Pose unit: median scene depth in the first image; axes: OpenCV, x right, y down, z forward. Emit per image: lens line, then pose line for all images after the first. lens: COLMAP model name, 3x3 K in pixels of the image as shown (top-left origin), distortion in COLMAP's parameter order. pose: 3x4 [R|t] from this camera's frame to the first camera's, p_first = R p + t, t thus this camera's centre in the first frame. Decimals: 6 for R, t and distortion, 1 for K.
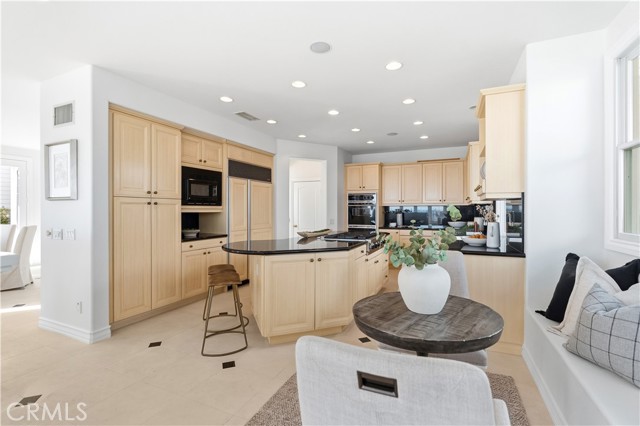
lens RADIAL K [[290.5, 0, 320.0], [0, 290.5, 213.0], [0, 0, 1]] dist [-0.000038, 0.000024]
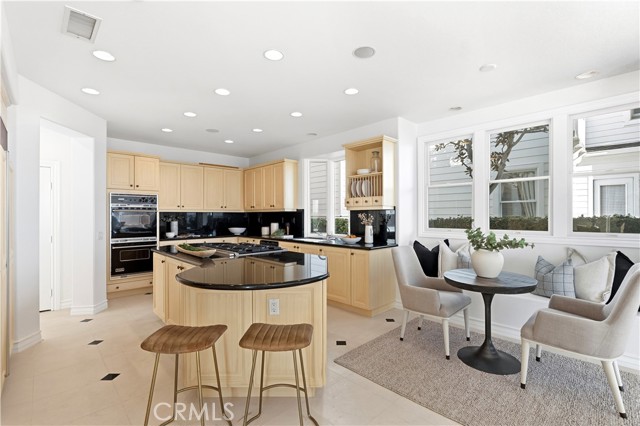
lens RADIAL K [[290.5, 0, 320.0], [0, 290.5, 213.0], [0, 0, 1]] dist [-0.000038, 0.000024]
pose [[0.366527, 0.000807, 0.930407, -0.433488], [0.013319, 0.999893, -0.006114, -0.011924], [-0.930312, 0.014633, 0.366477, 0.364158]]
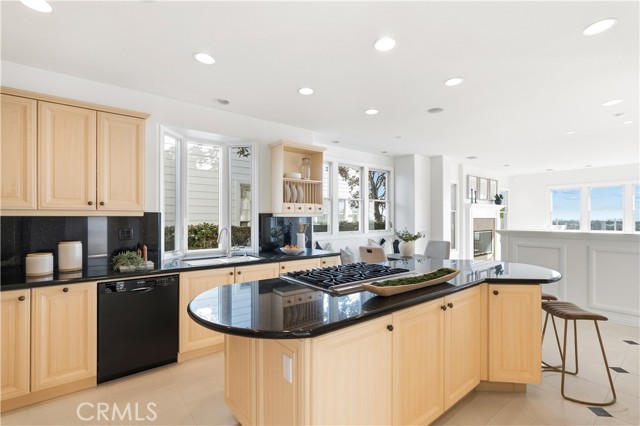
lens RADIAL K [[303.6, 0, 320.0], [0, 303.6, 213.0], [0, 0, 1]] dist [0.000247, -0.000025]
pose [[-0.896008, 0.002505, 0.444031, -0.076640], [-0.000796, 0.999973, -0.007248, -0.026749], [-0.444038, -0.006847, -0.895982, 1.156074]]
